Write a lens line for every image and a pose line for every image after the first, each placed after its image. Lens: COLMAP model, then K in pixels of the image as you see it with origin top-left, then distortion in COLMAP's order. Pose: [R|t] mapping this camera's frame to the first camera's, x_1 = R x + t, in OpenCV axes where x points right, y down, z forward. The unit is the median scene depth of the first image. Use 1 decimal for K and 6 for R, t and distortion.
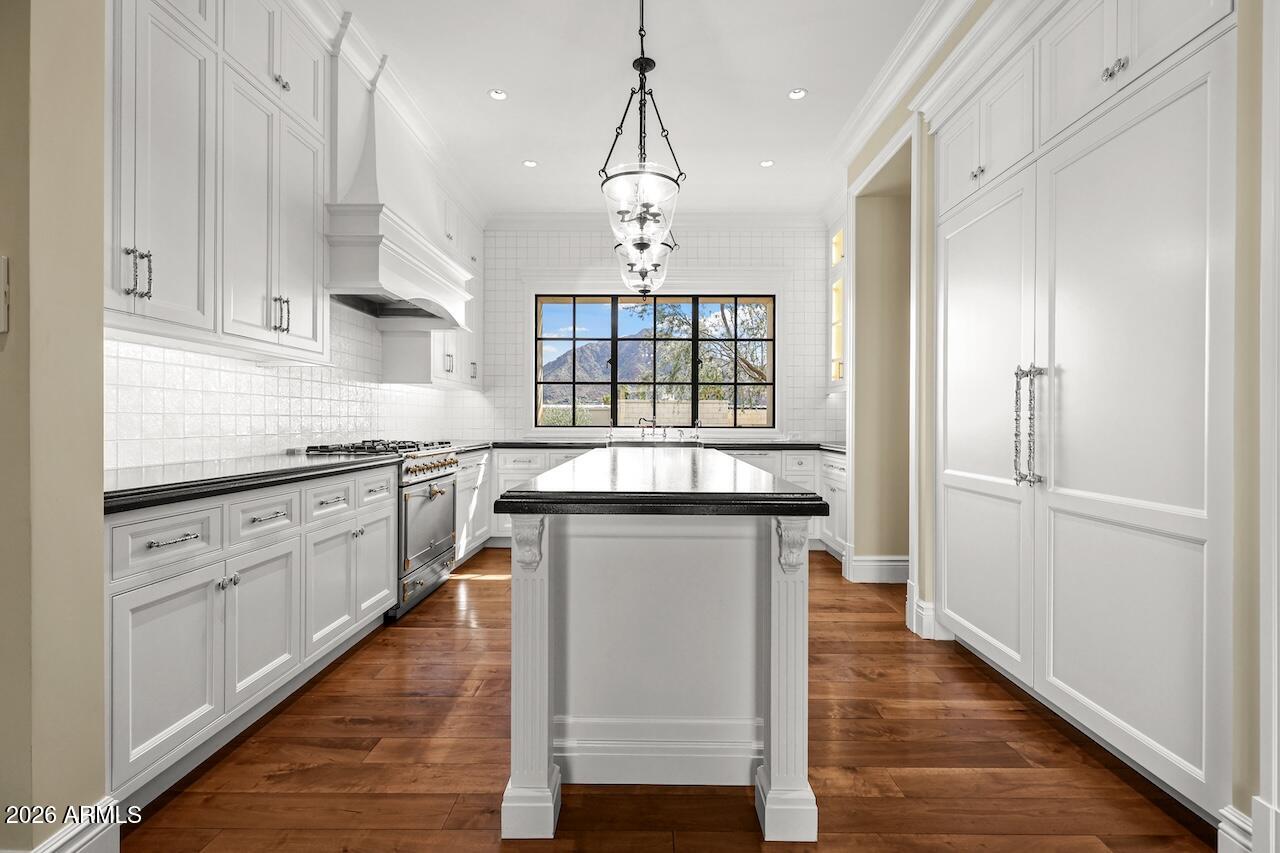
lens RADIAL K [[570.3, 0, 640.0], [0, 570.3, 426.5], [0, 0, 1]] dist [-0.017283, 0.000618]
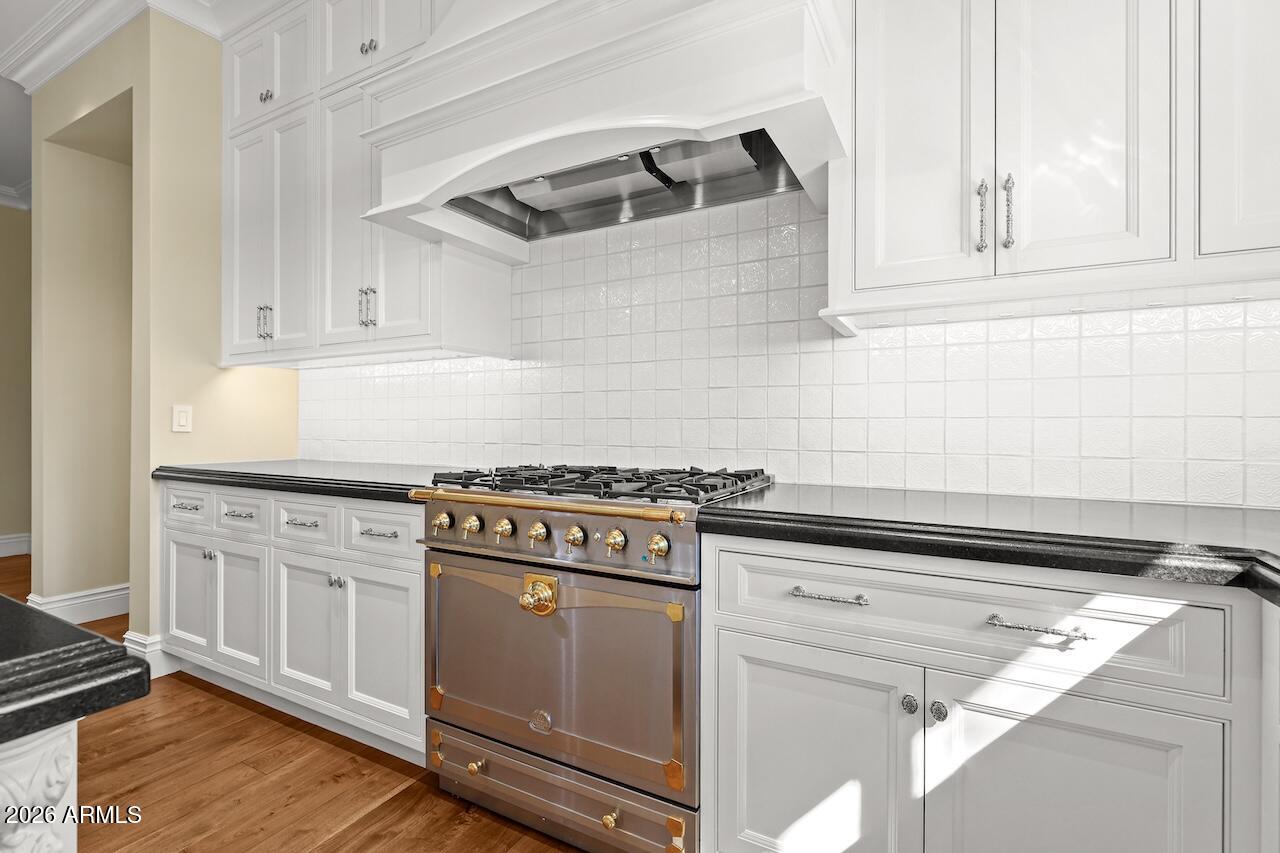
lens RADIAL K [[570.3, 0, 640.0], [0, 570.3, 426.5], [0, 0, 1]] dist [-0.017283, 0.000618]
pose [[-0.459167, -0.002484, -0.888346, -0.021594], [-0.012171, 0.999920, 0.003495, -0.009010], [0.888266, 0.012417, -0.459161, 0.908503]]
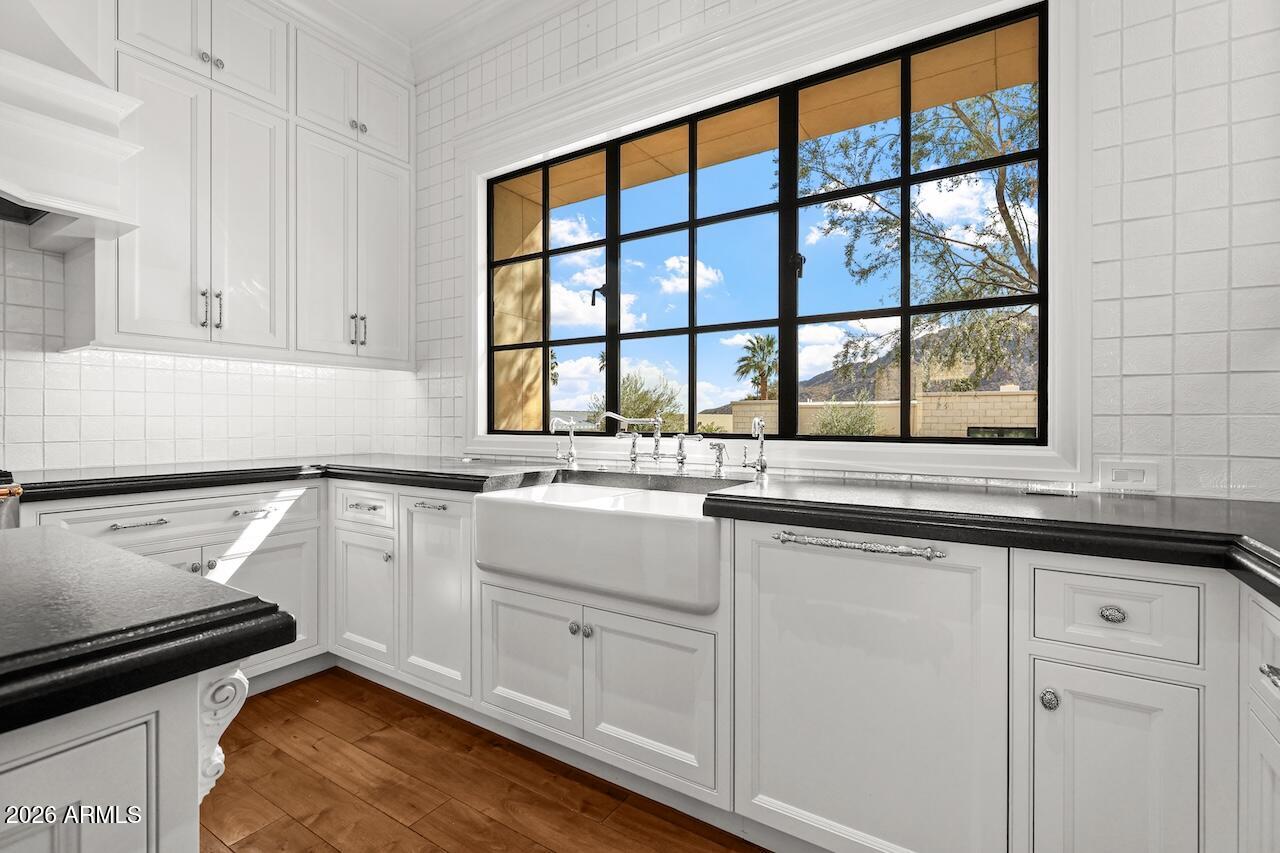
lens RADIAL K [[570.3, 0, 640.0], [0, 570.3, 426.5], [0, 0, 1]] dist [-0.017283, 0.000618]
pose [[0.849957, 0.001103, -0.526850, 0.239384], [-0.000978, 0.999999, 0.000516, -0.006808], [0.526850, 0.000077, 0.849958, 0.717366]]
